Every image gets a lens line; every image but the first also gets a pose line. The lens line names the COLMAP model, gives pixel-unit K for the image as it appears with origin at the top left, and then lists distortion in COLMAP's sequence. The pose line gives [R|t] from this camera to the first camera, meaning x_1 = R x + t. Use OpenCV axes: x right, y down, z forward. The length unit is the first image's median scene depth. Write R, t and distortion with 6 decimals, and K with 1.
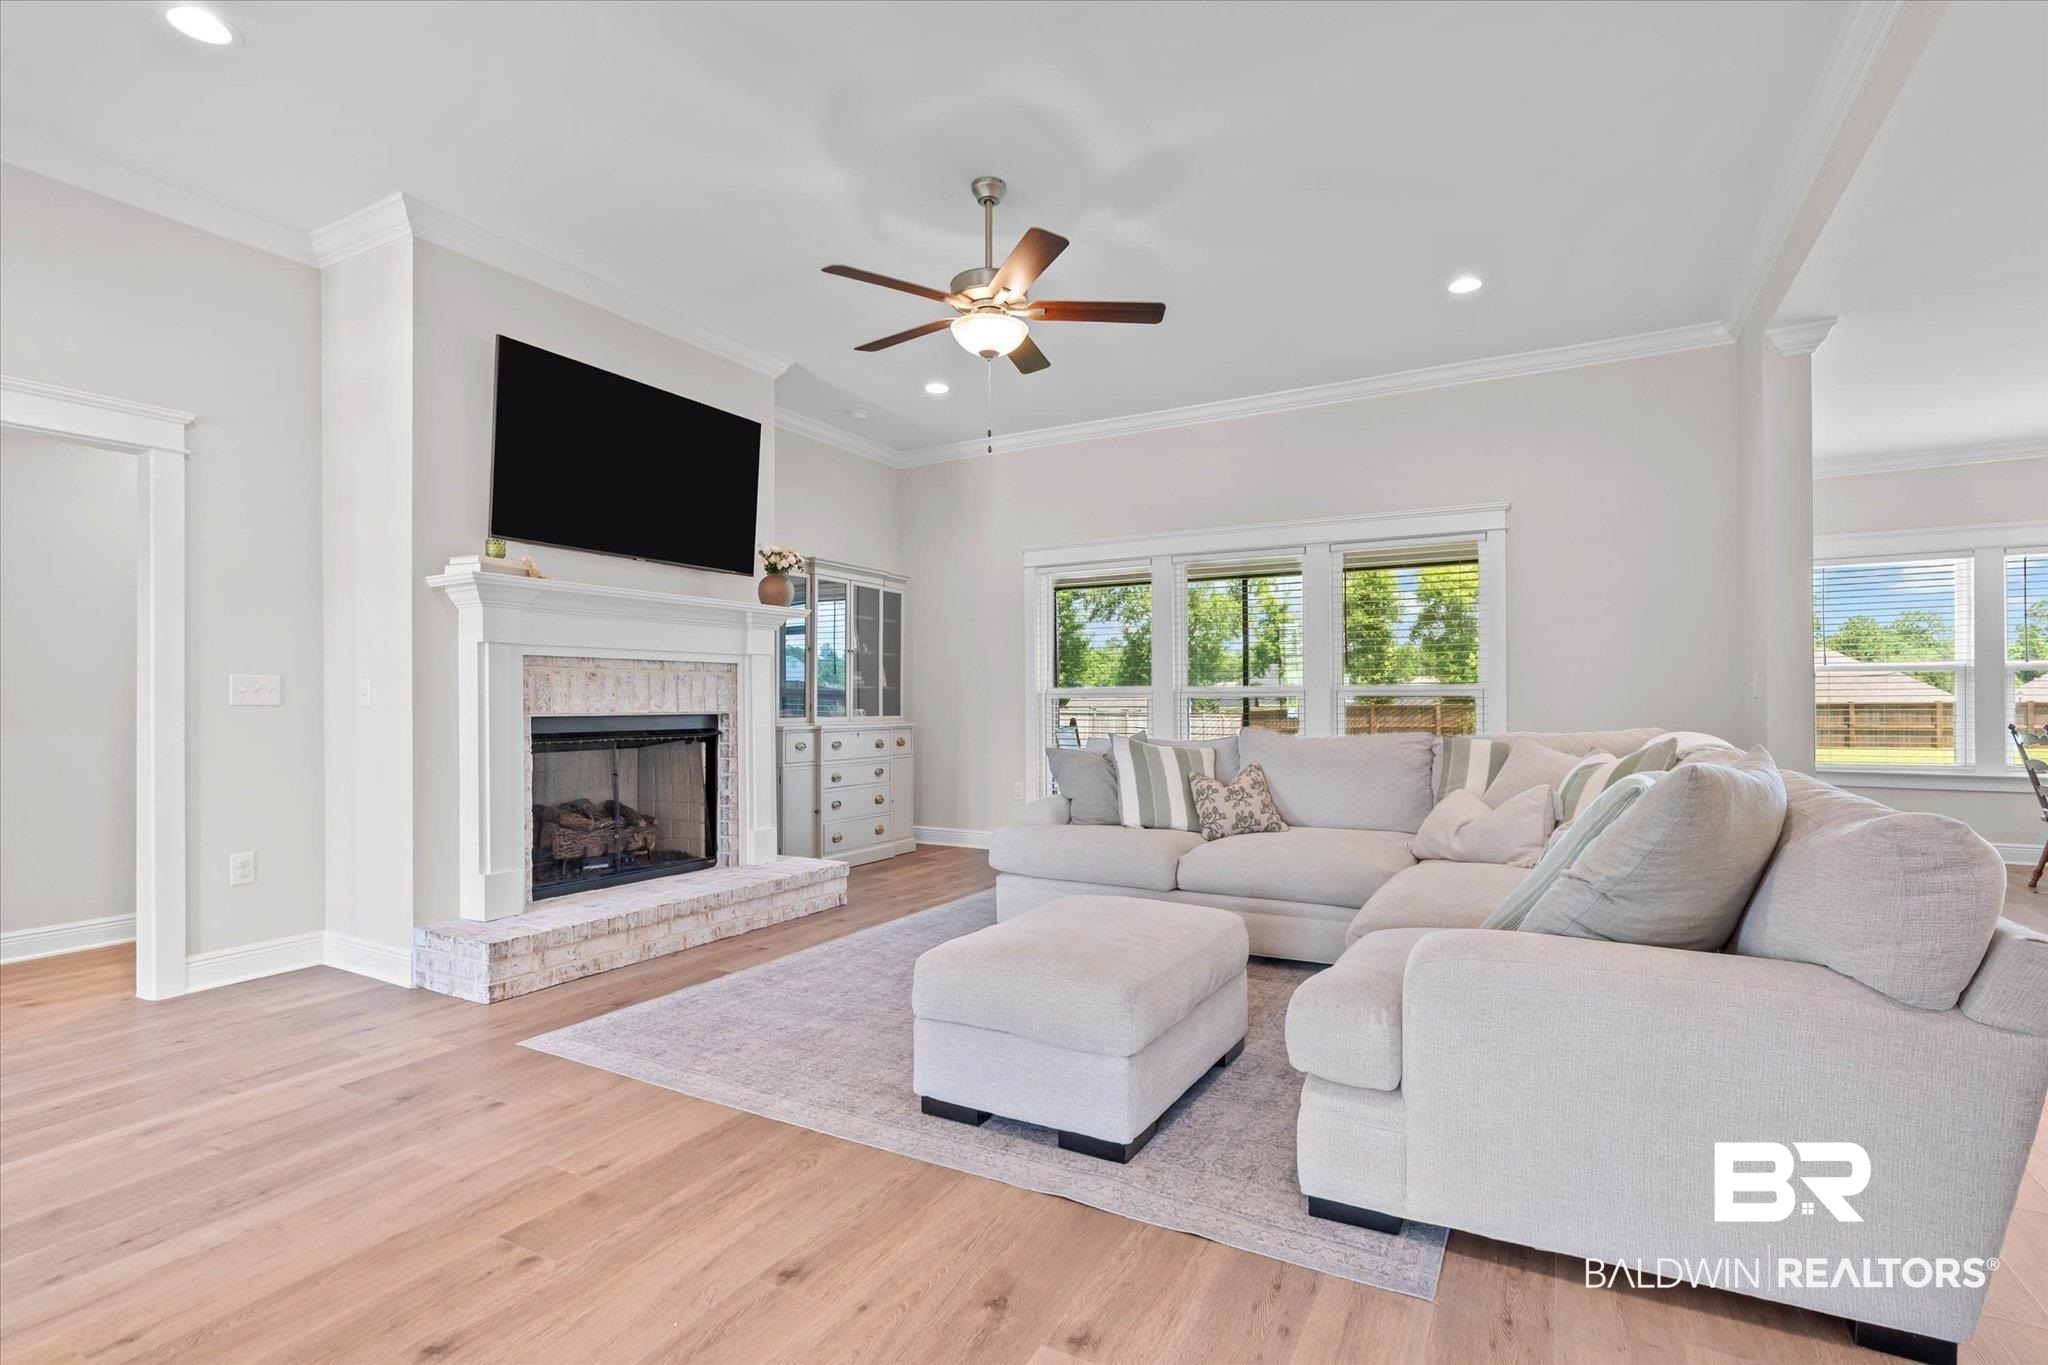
lens RADIAL K [[931.9, 0, 1037.1], [0, 931.9, 692.1], [0, 0, 1]] dist [-0.010786, 0.002837]
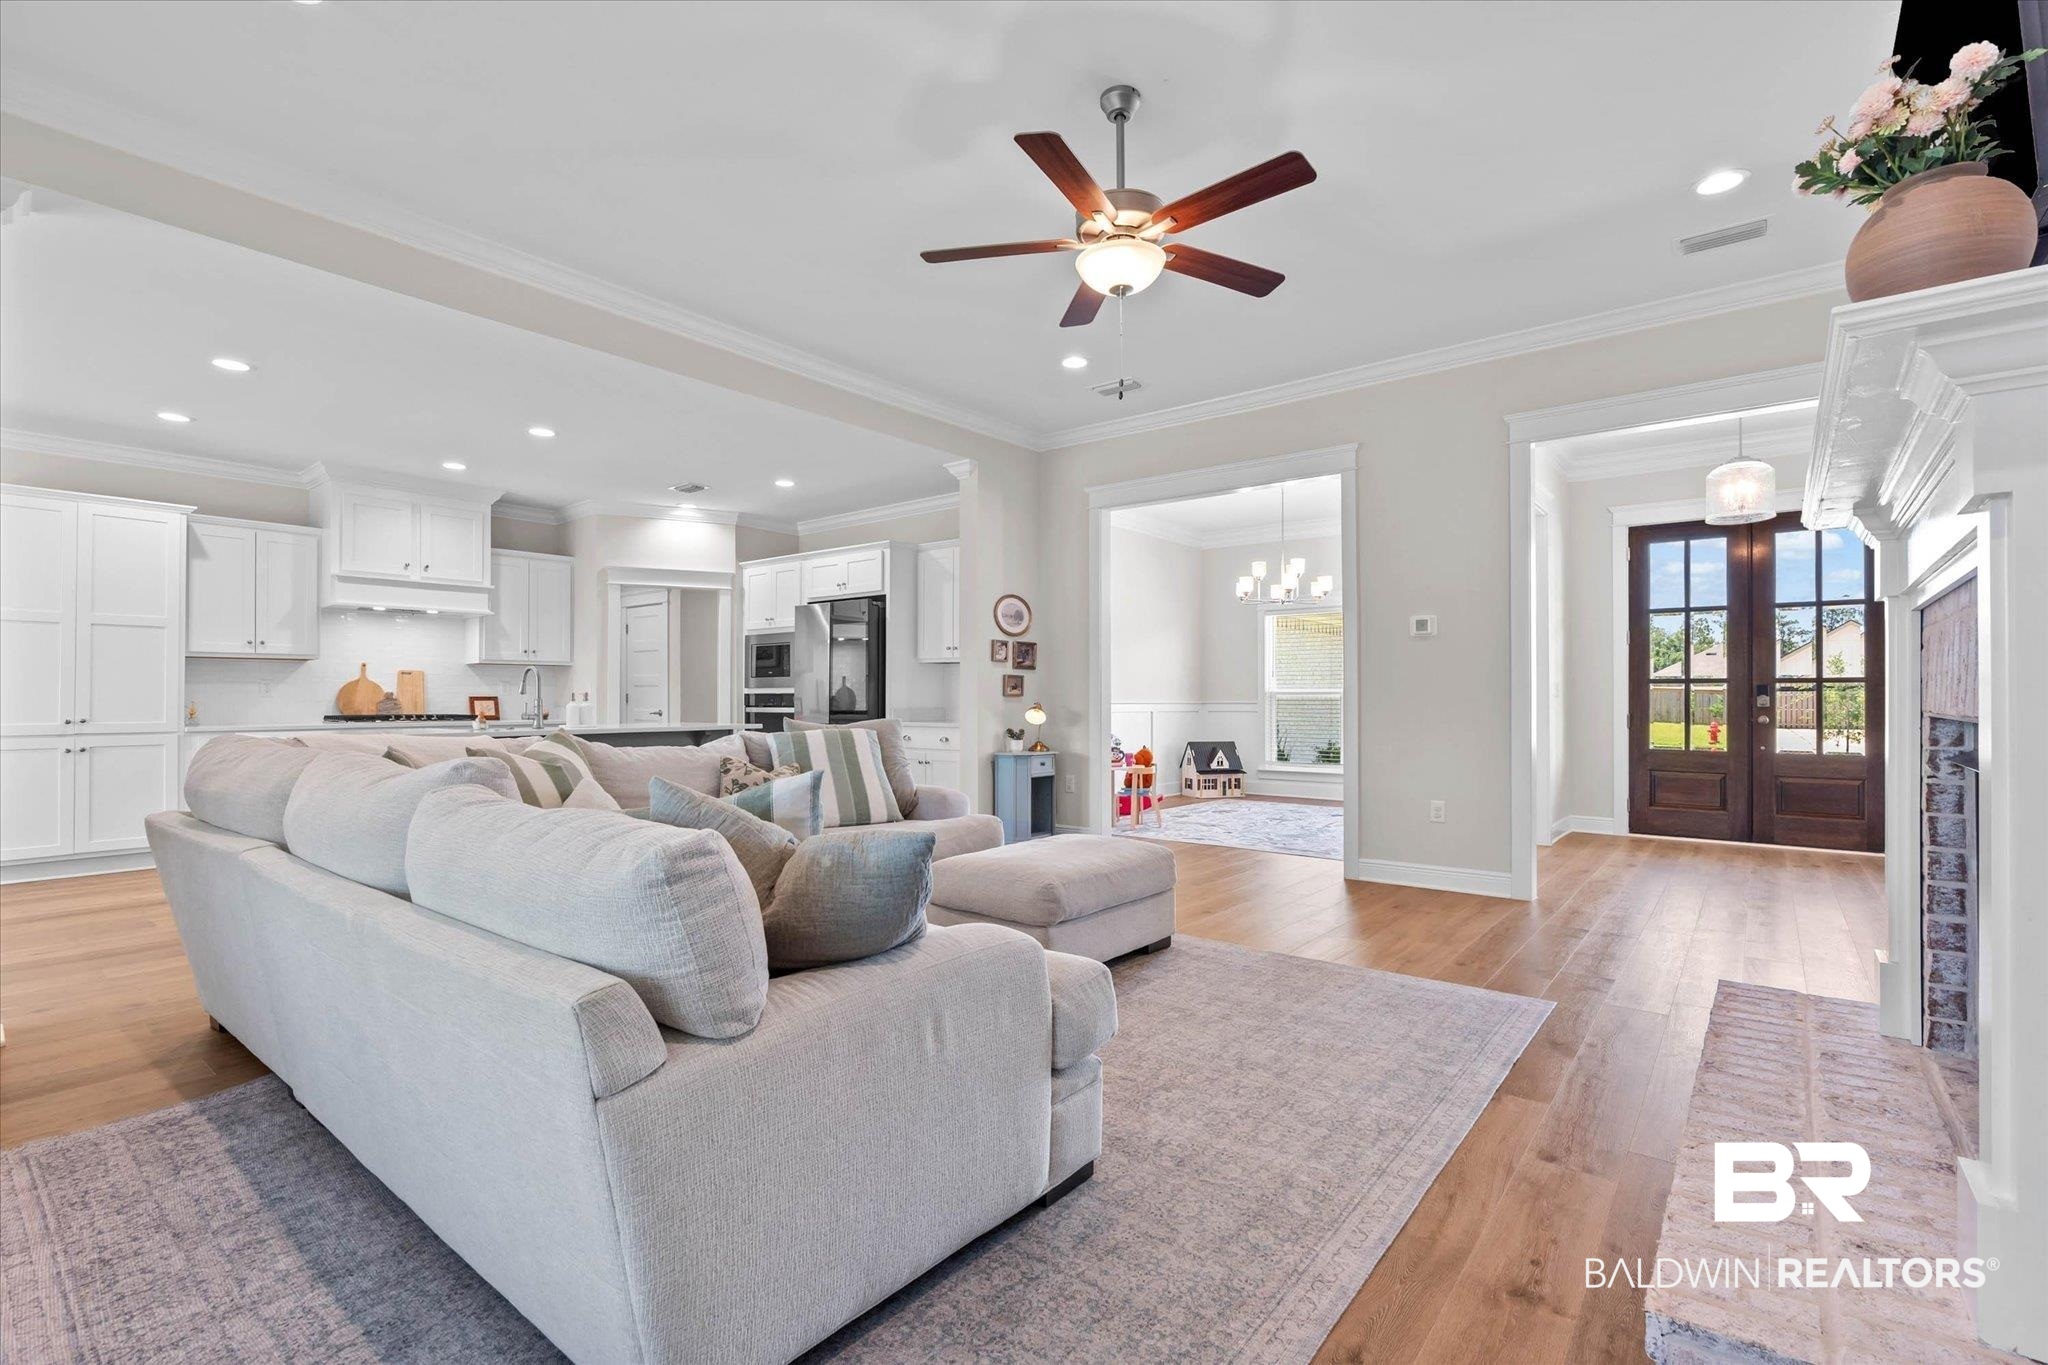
lens RADIAL K [[931.9, 0, 1026.3], [0, 931.9, 690.5], [0, 0, 1]] dist [-0.010786, 0.002837]
pose [[-0.985155, 0.006272, 0.171552, -0.078936], [0.003759, 0.999881, -0.014971, 0.013353], [-0.171626, -0.014104, -0.985061, 1.323388]]
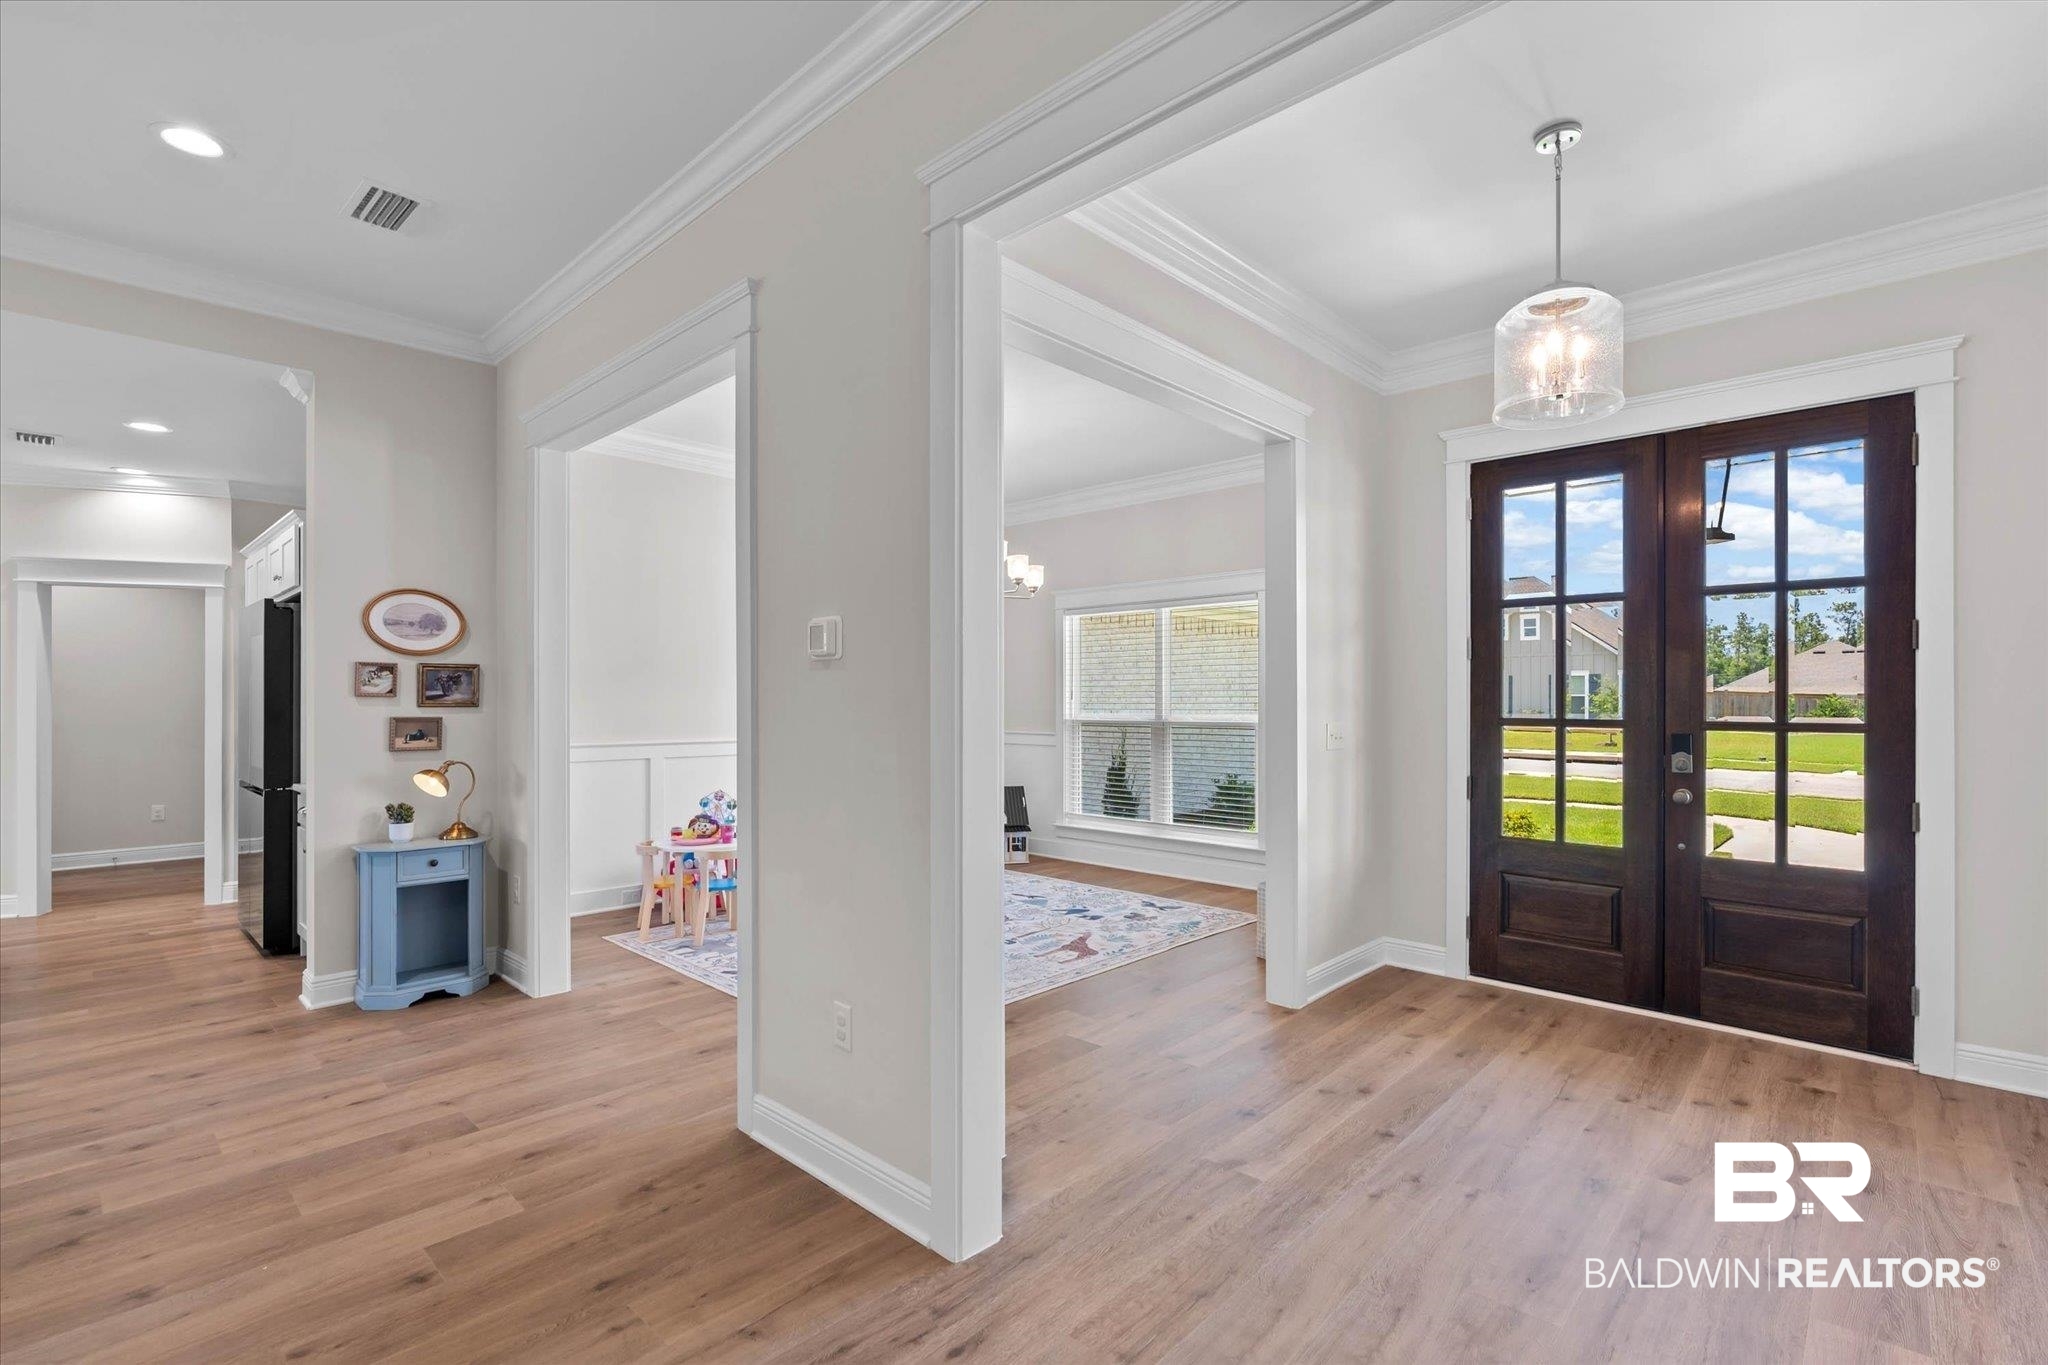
lens RADIAL K [[931.9, 0, 1031.4], [0, 931.9, 695.3], [0, 0, 1]] dist [-0.010786, 0.002837]
pose [[-0.966635, 0.007262, 0.256053, -0.603851], [0.005211, 0.999949, -0.008687, -0.040398], [-0.256103, -0.007063, -0.966624, 0.652321]]
